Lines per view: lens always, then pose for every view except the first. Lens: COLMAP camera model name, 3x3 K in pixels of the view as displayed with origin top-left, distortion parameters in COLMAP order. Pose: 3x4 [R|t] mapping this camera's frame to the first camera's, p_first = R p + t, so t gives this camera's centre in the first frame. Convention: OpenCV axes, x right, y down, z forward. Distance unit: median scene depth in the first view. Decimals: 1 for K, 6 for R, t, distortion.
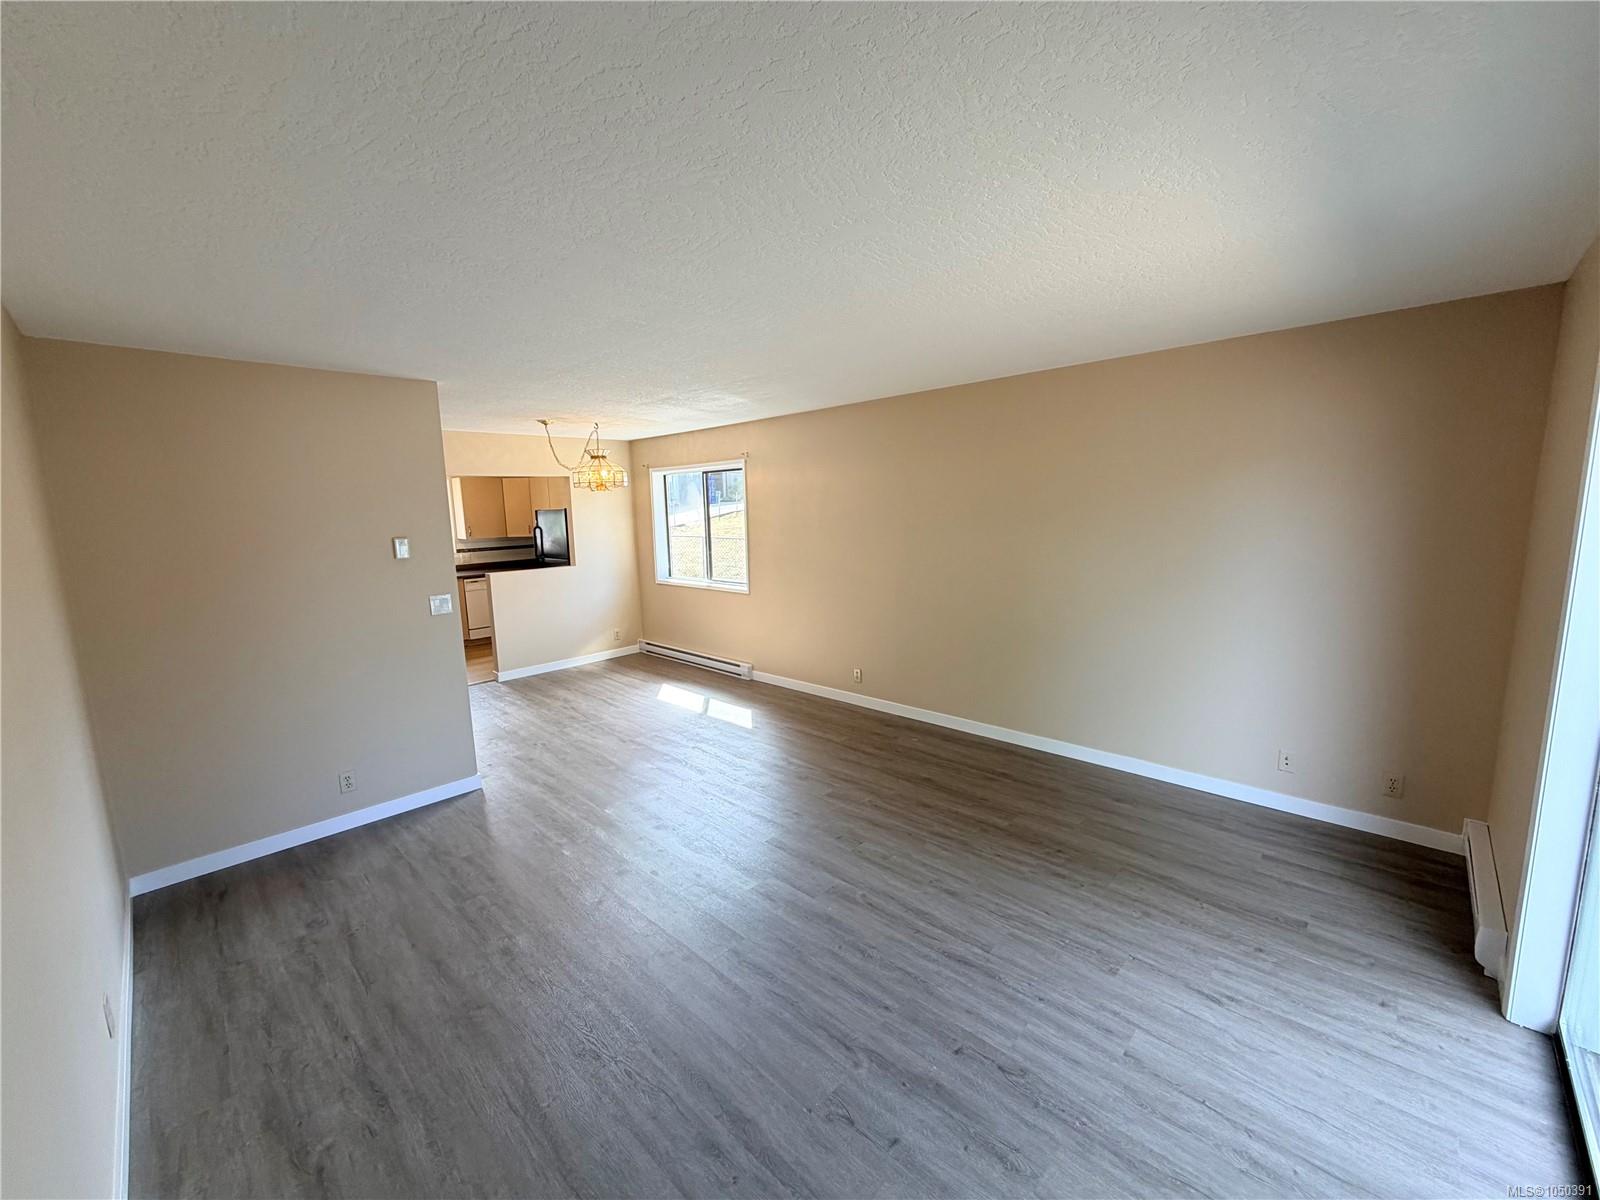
lens RADIAL K [[636.2, 0, 794.5], [0, 636.2, 597.1], [0, 0, 1]] dist [0.001641, 0.000102]
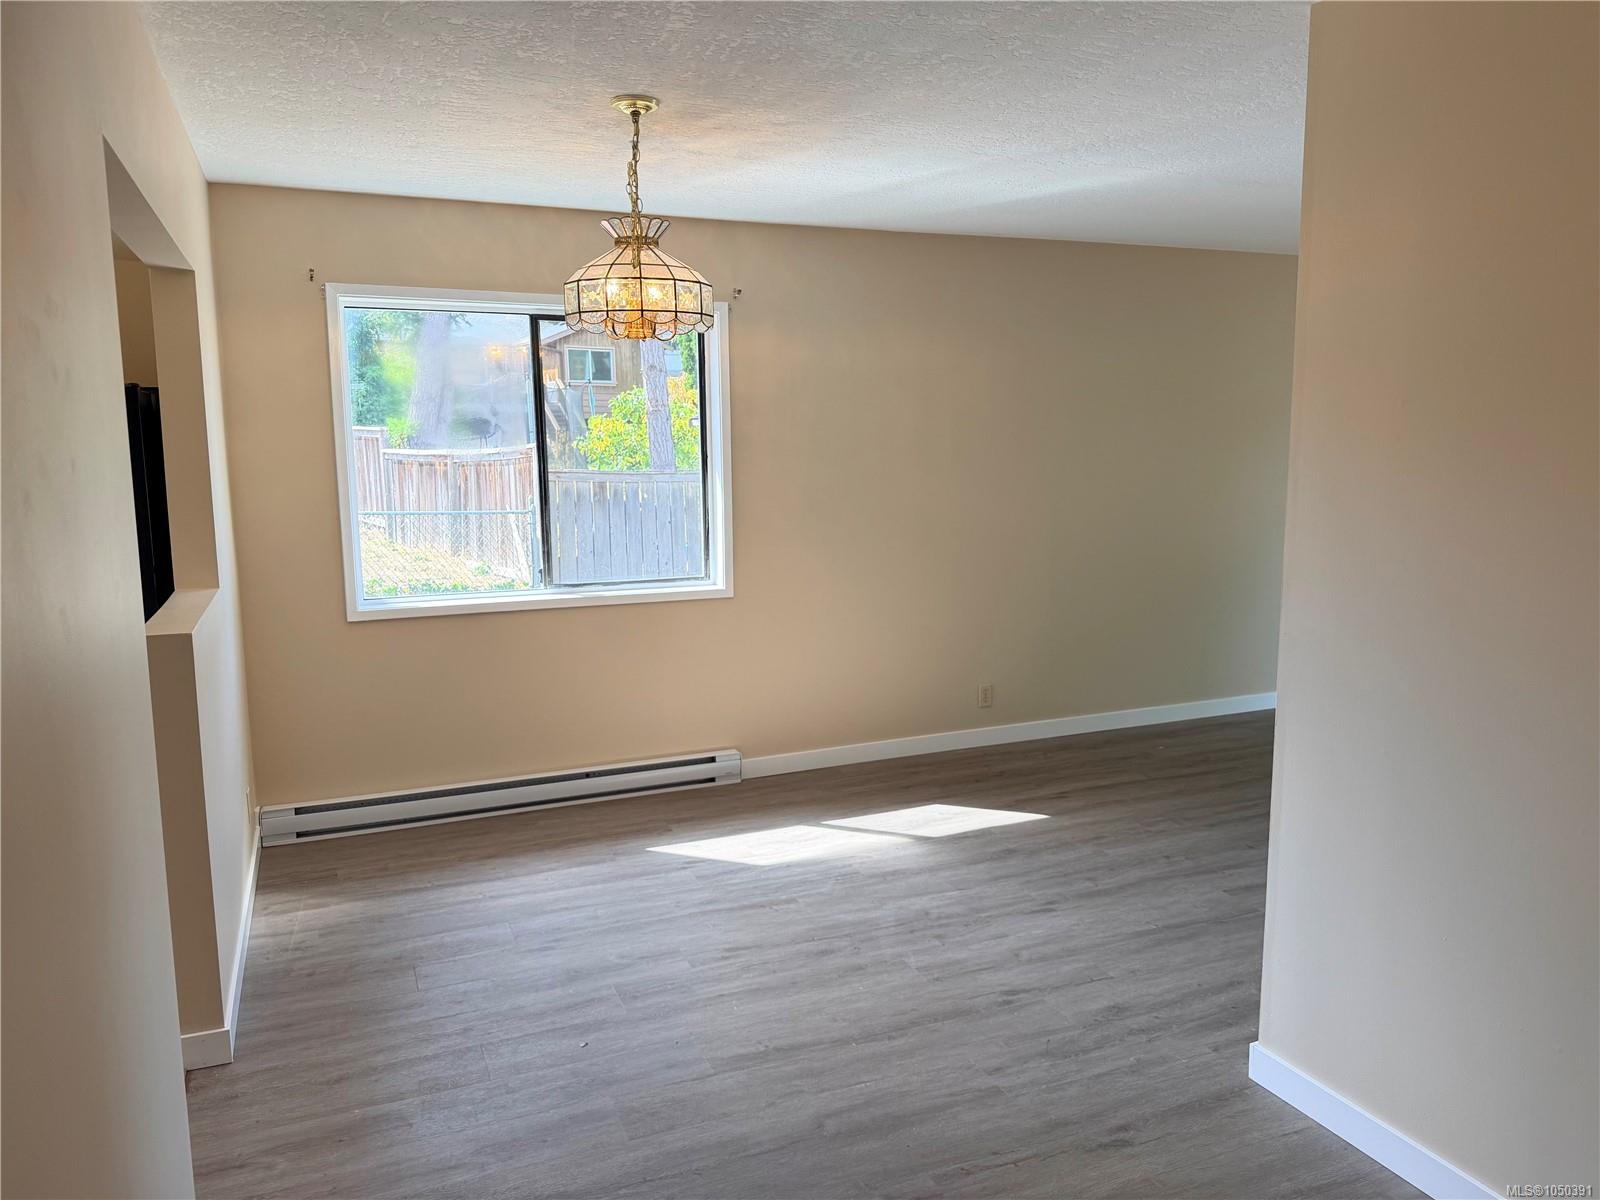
lens RADIAL K [[1118.7, 0, 809.3], [0, 1118.7, 603.9], [0, 0, 1]] dist [0.099602, -0.150709]
pose [[0.377224, -0.112007, 0.919324, -1.806025], [0.125108, 0.989723, 0.069249, -0.110631], [-0.917633, 0.088893, 0.387360, 1.429938]]
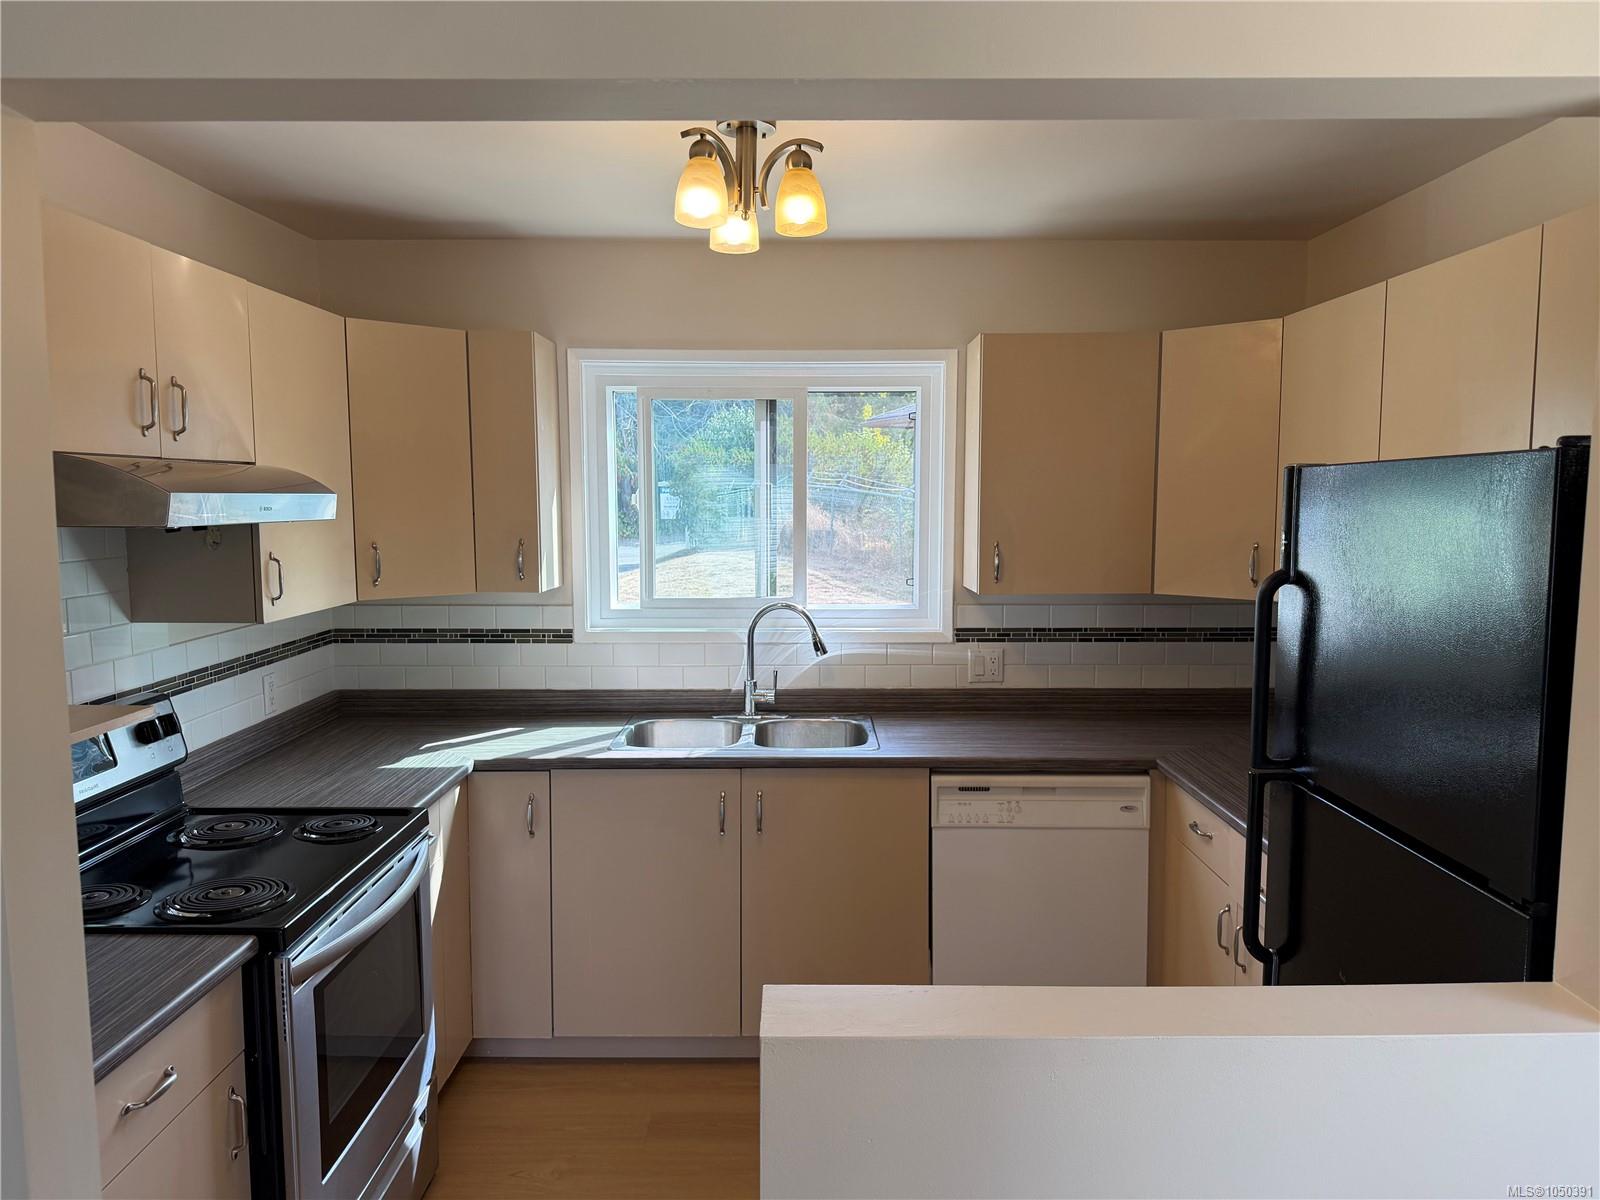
lens RADIAL K [[1118.7, 0, 809.3], [0, 1118.7, 603.9], [0, 0, 1]] dist [0.099602, -0.150709]
pose [[0.702499, 0.094390, -0.705398, -0.807365], [-0.120677, 0.992611, 0.012641, -0.258922], [0.701379, 0.076245, 0.708699, 2.009450]]
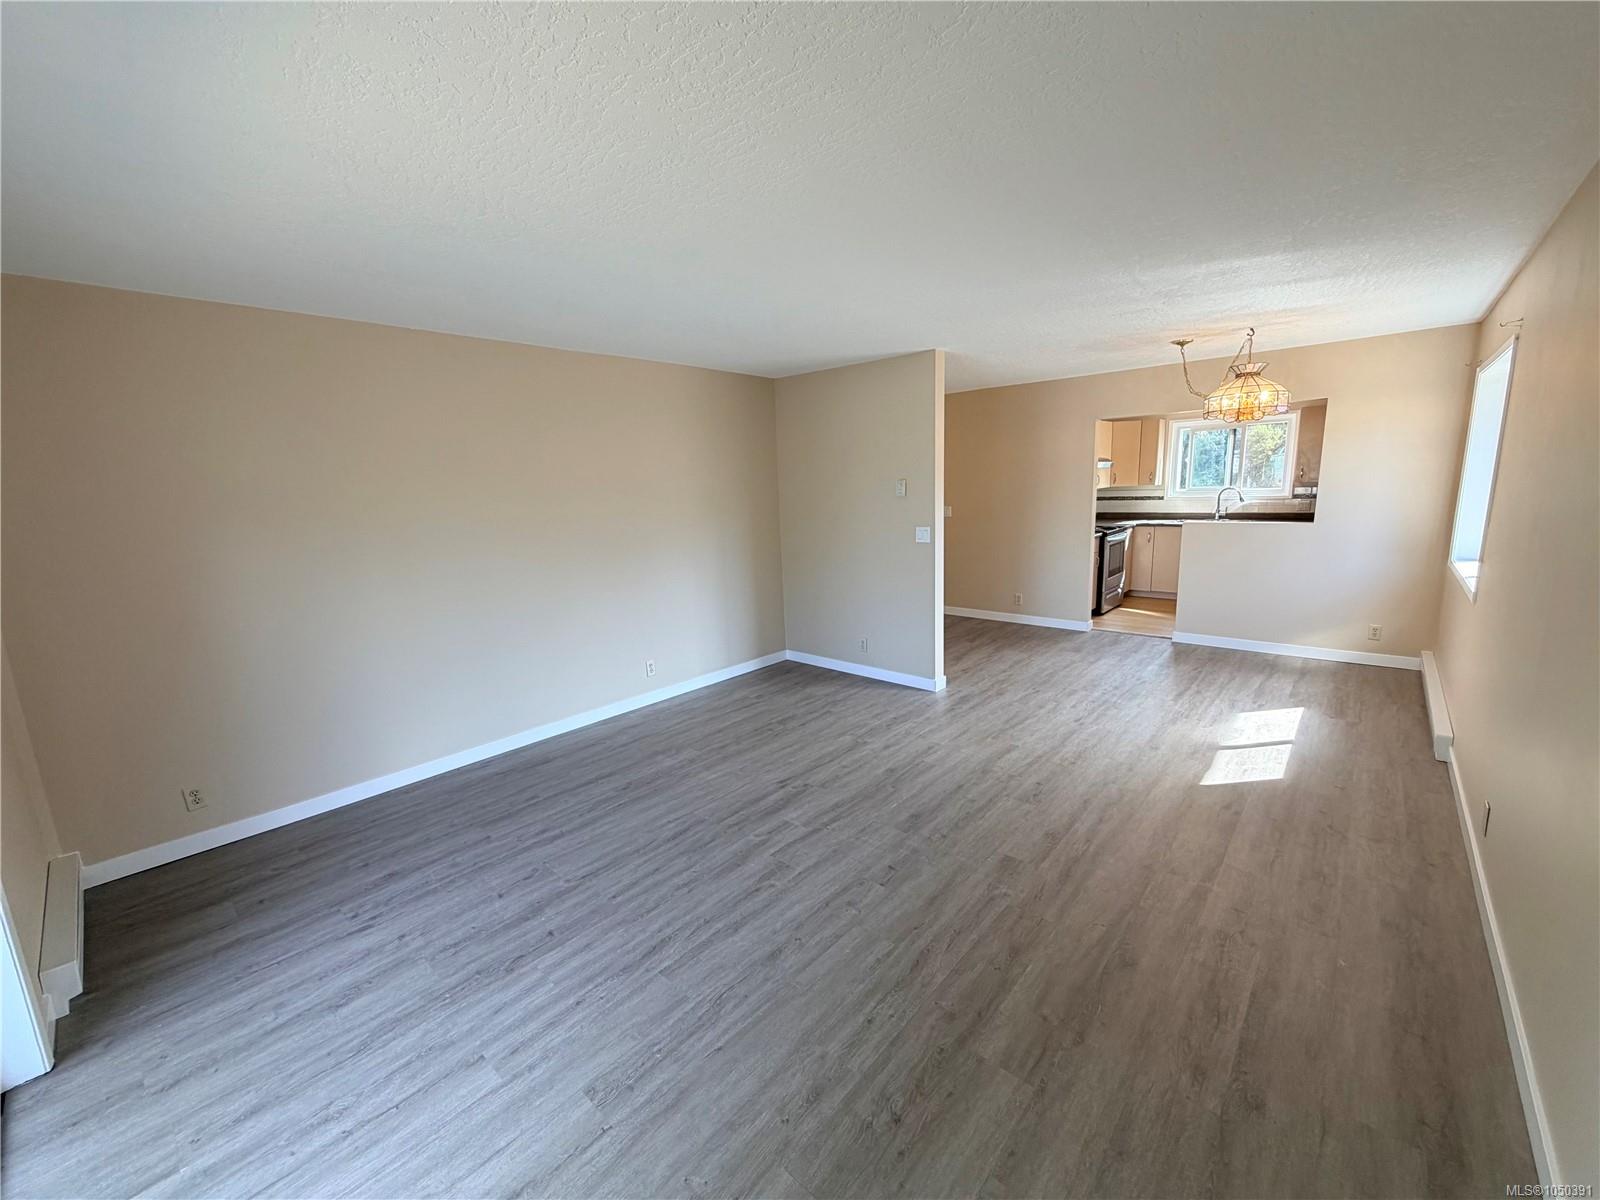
lens RADIAL K [[636.2, 0, 794.5], [0, 636.2, 597.1], [0, 0, 1]] dist [0.001641, 0.000102]
pose [[0.042548, 0.203356, -0.978180, 0.929659], [-0.105859, 0.974473, 0.197981, -0.122301], [0.993470, 0.095126, 0.062989, 0.940901]]
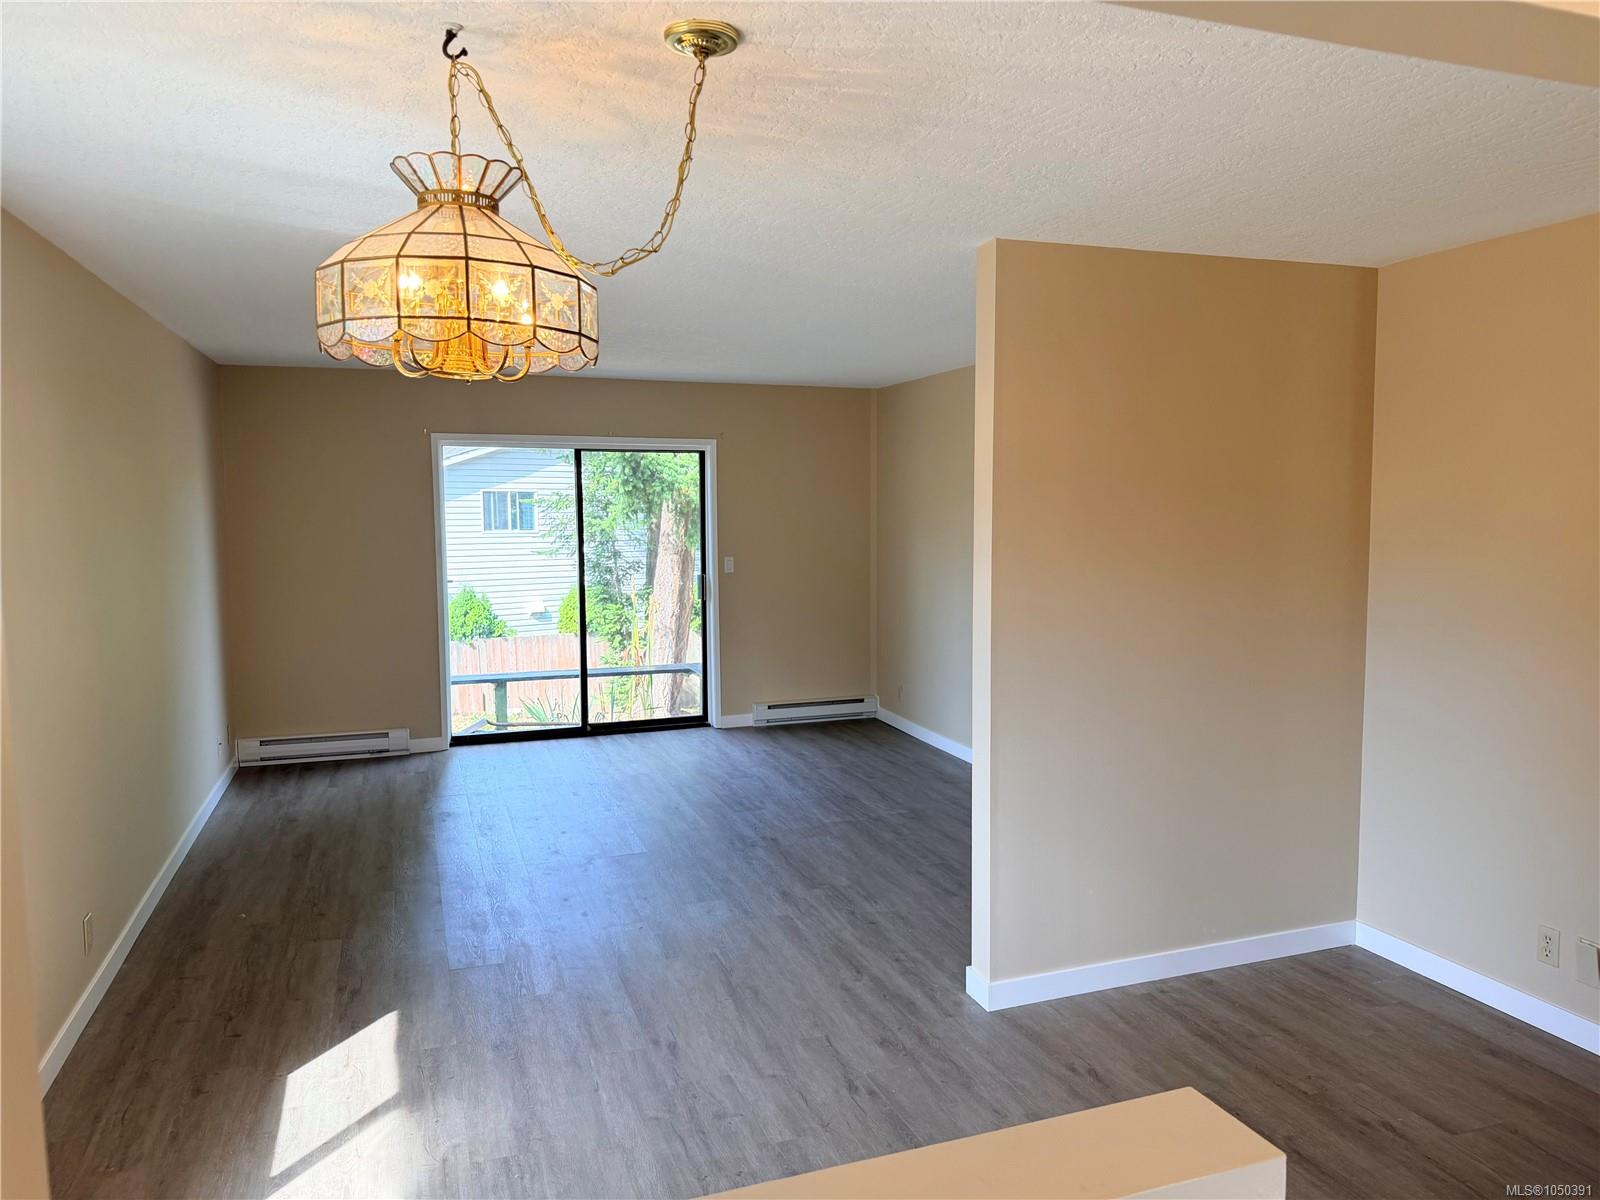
lens RADIAL K [[1118.7, 0, 809.3], [0, 1118.7, 603.9], [0, 0, 1]] dist [0.099602, -0.150709]
pose [[-0.899085, -0.006598, 0.437725, -1.152333], [0.092055, 0.974681, 0.203773, -0.331314], [-0.427987, 0.223504, -0.875713, 2.665204]]
